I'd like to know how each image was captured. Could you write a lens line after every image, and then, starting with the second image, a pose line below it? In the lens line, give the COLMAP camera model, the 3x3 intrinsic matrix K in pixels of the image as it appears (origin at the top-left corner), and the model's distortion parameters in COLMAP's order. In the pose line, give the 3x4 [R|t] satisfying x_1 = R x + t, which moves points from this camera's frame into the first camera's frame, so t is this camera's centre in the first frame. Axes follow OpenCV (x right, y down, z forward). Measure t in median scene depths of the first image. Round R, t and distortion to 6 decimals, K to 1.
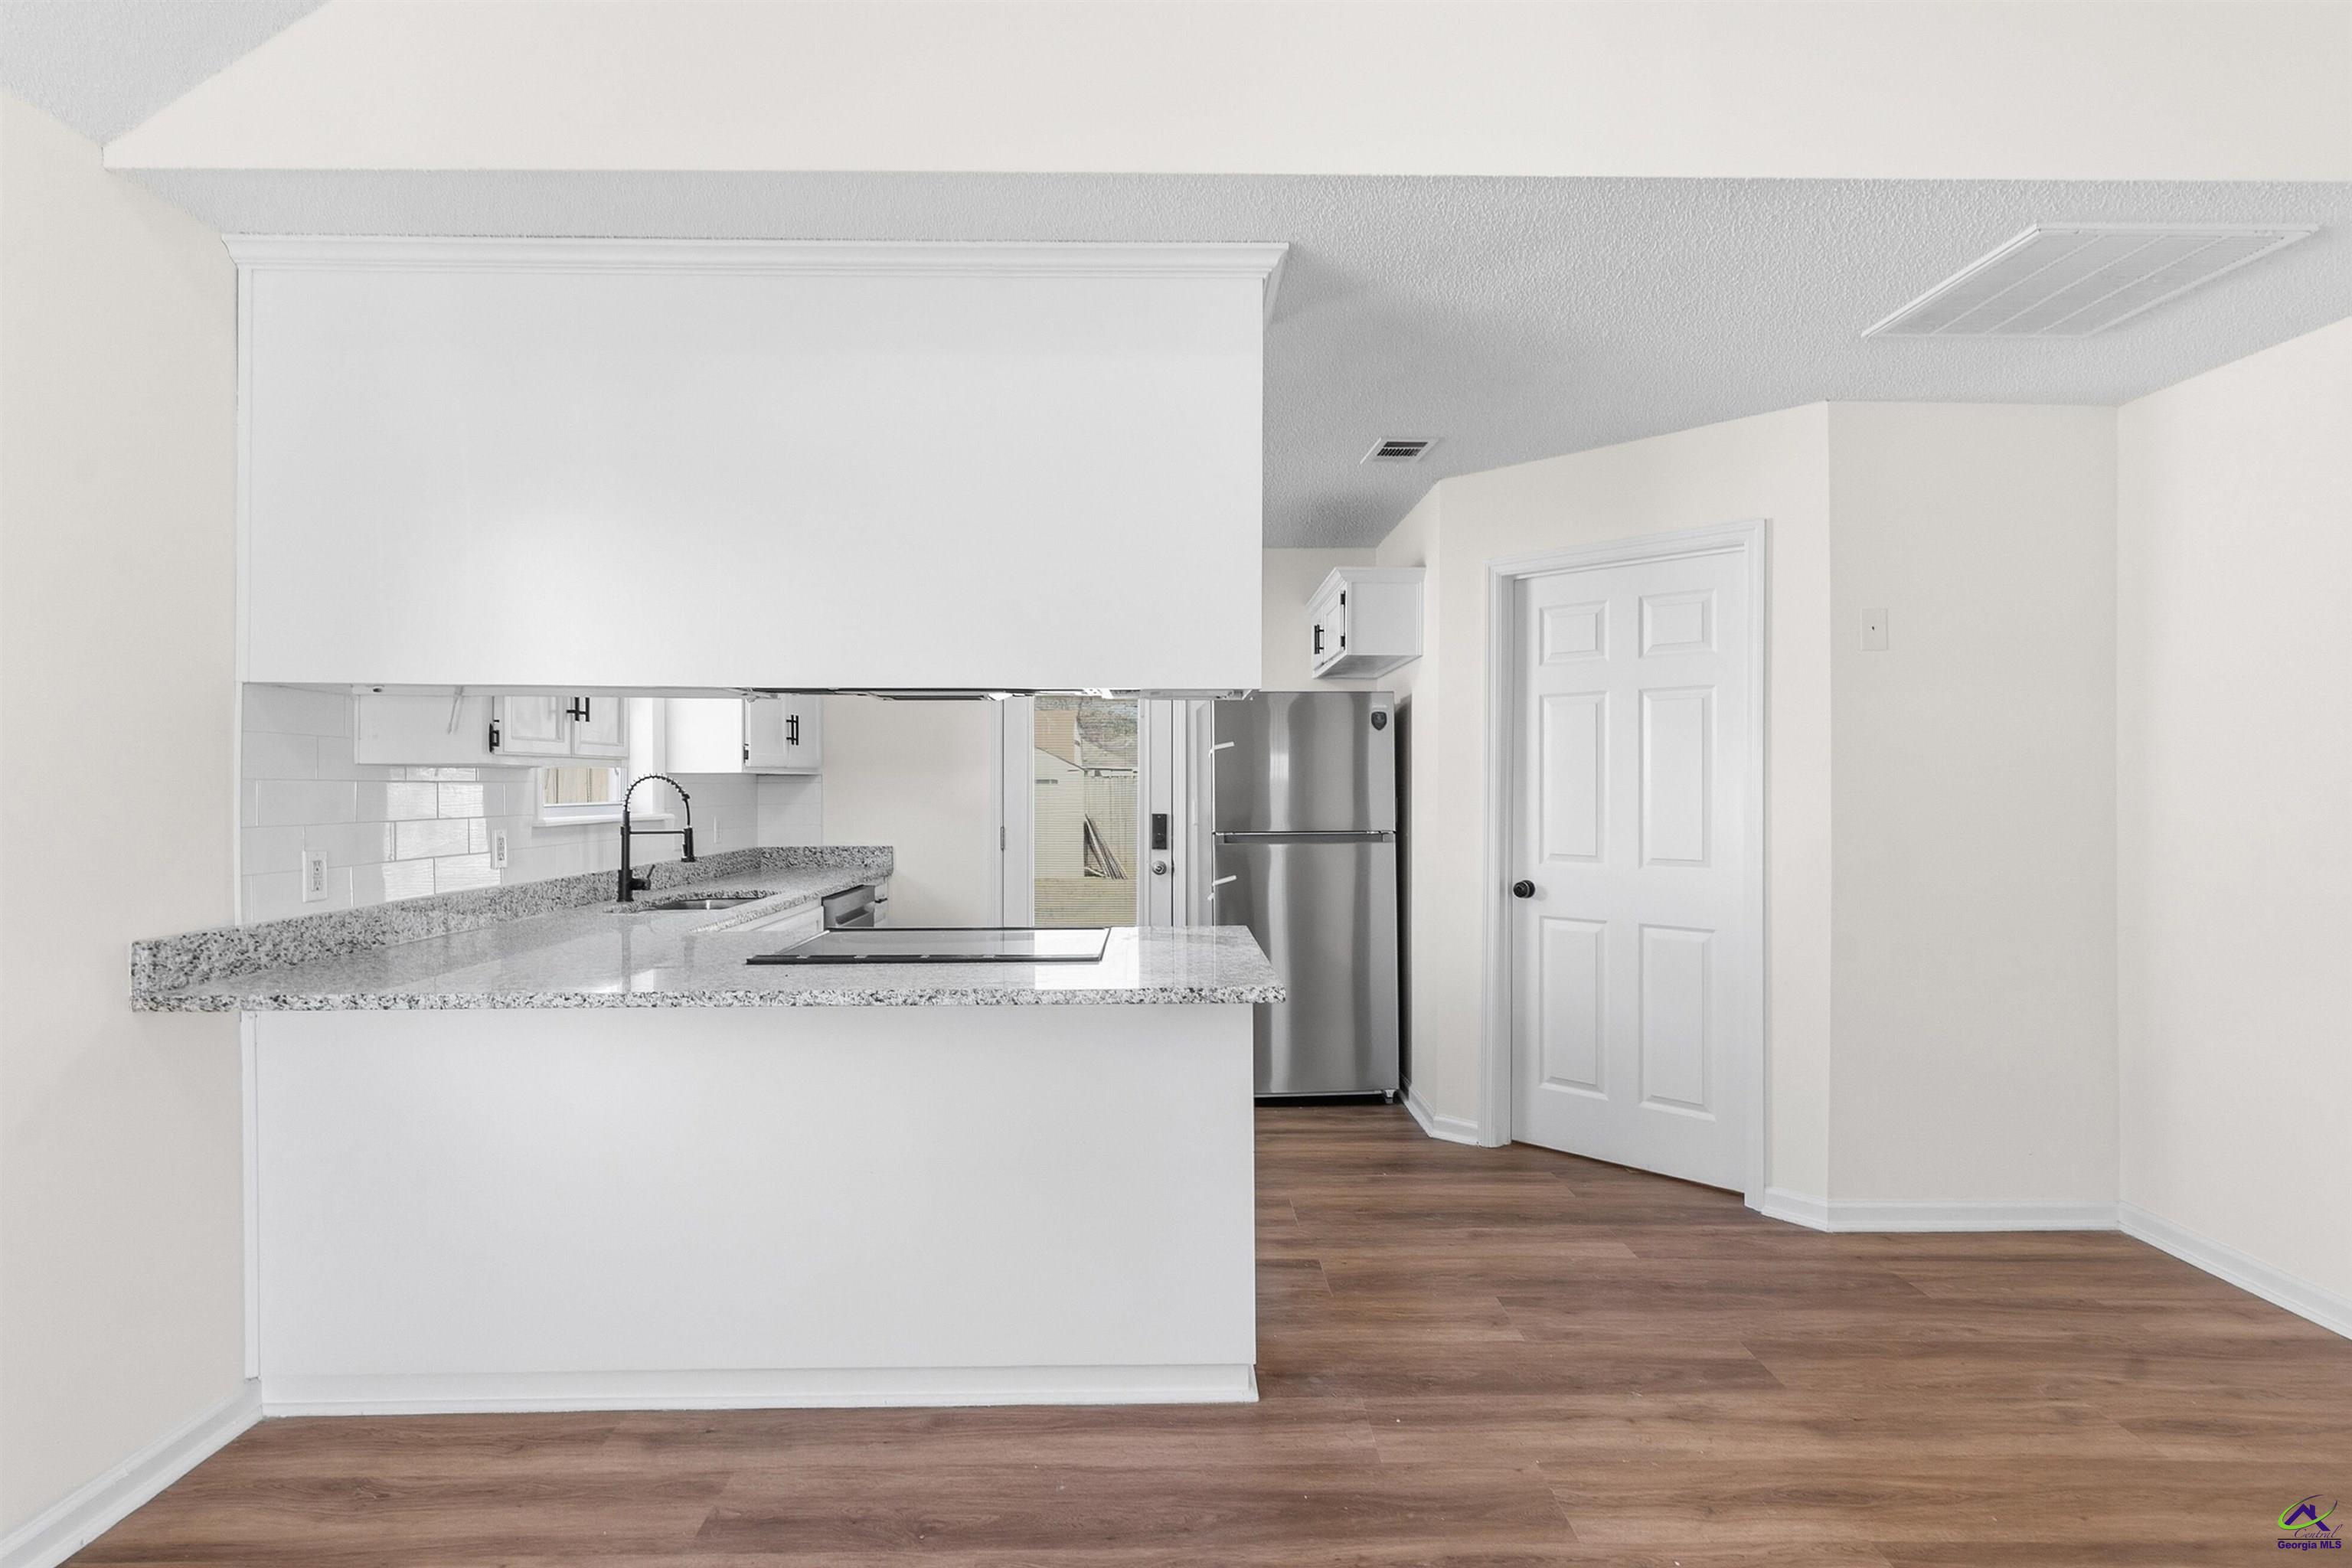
lens RADIAL K [[1142.1, 0, 1170.8], [0, 1142.1, 775.9], [0, 0, 1]] dist [0.001576, -0.000131]
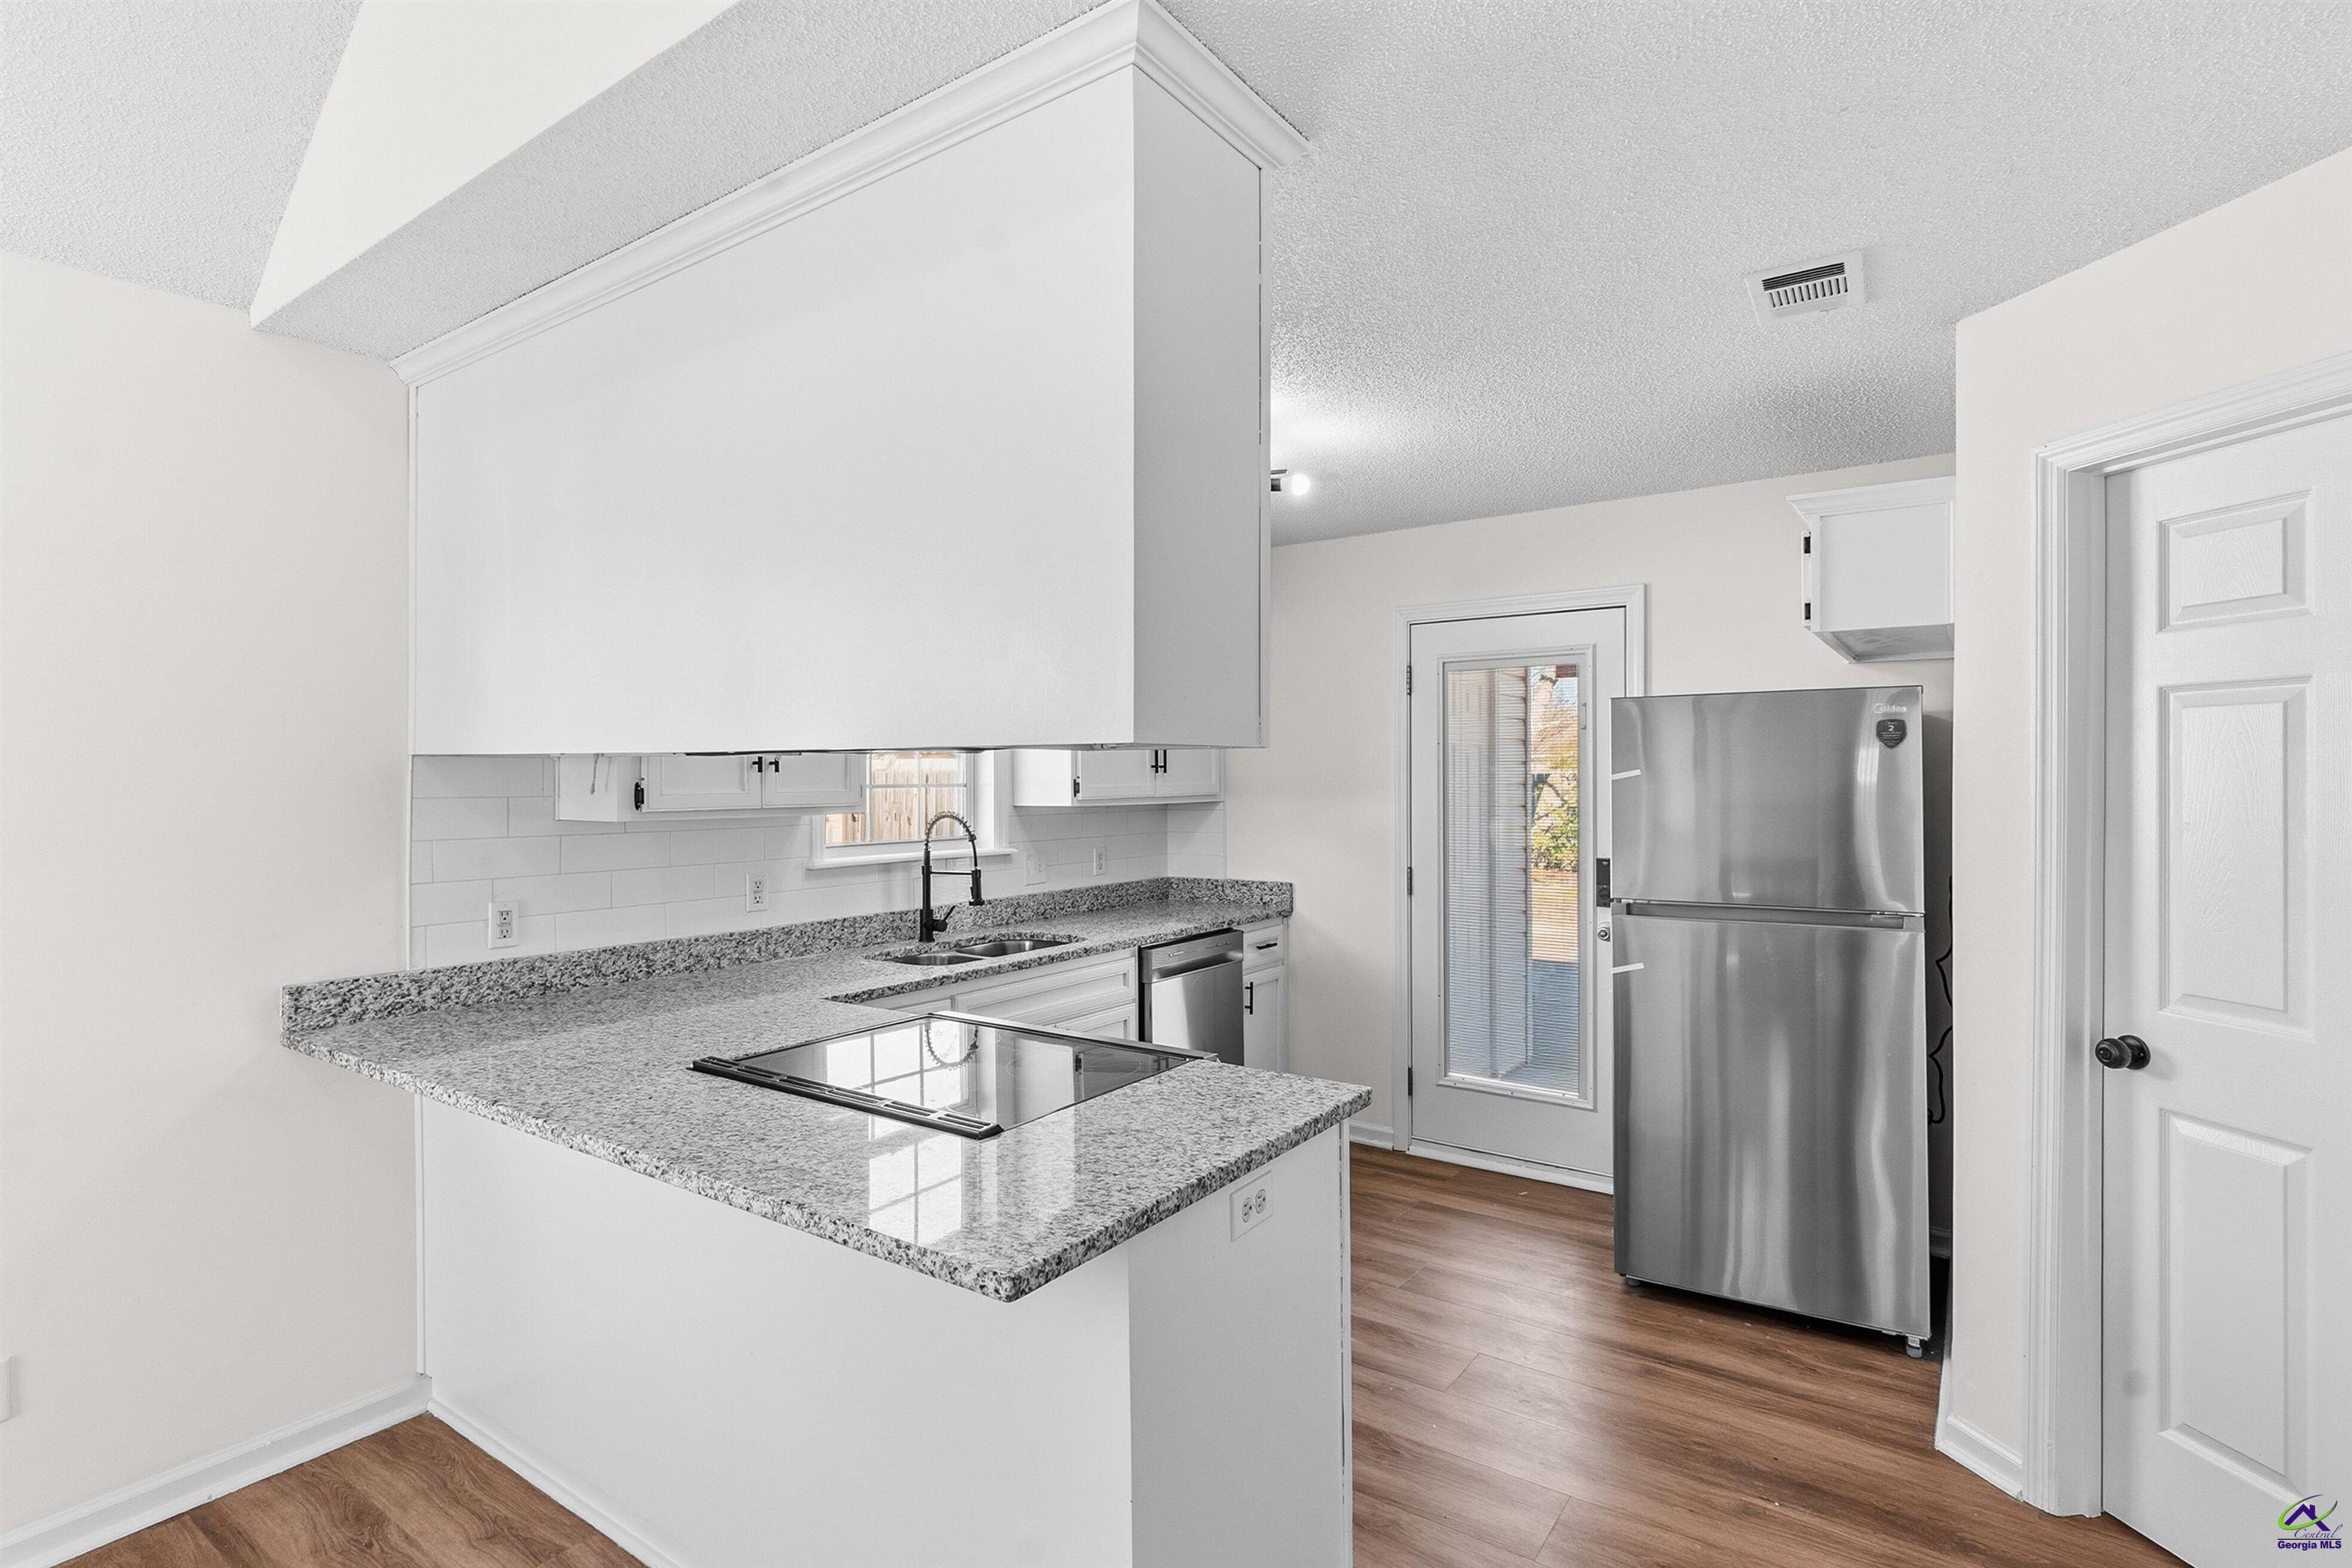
lens RADIAL K [[1142.1, 0, 1170.8], [0, 1142.1, 772.0], [0, 0, 1]] dist [0.001576, -0.000131]
pose [[0.807596, -0.003966, -0.589723, 0.350222], [0.007318, 0.999968, 0.003297, -0.048544], [0.589691, -0.006978, 0.807599, 0.405917]]
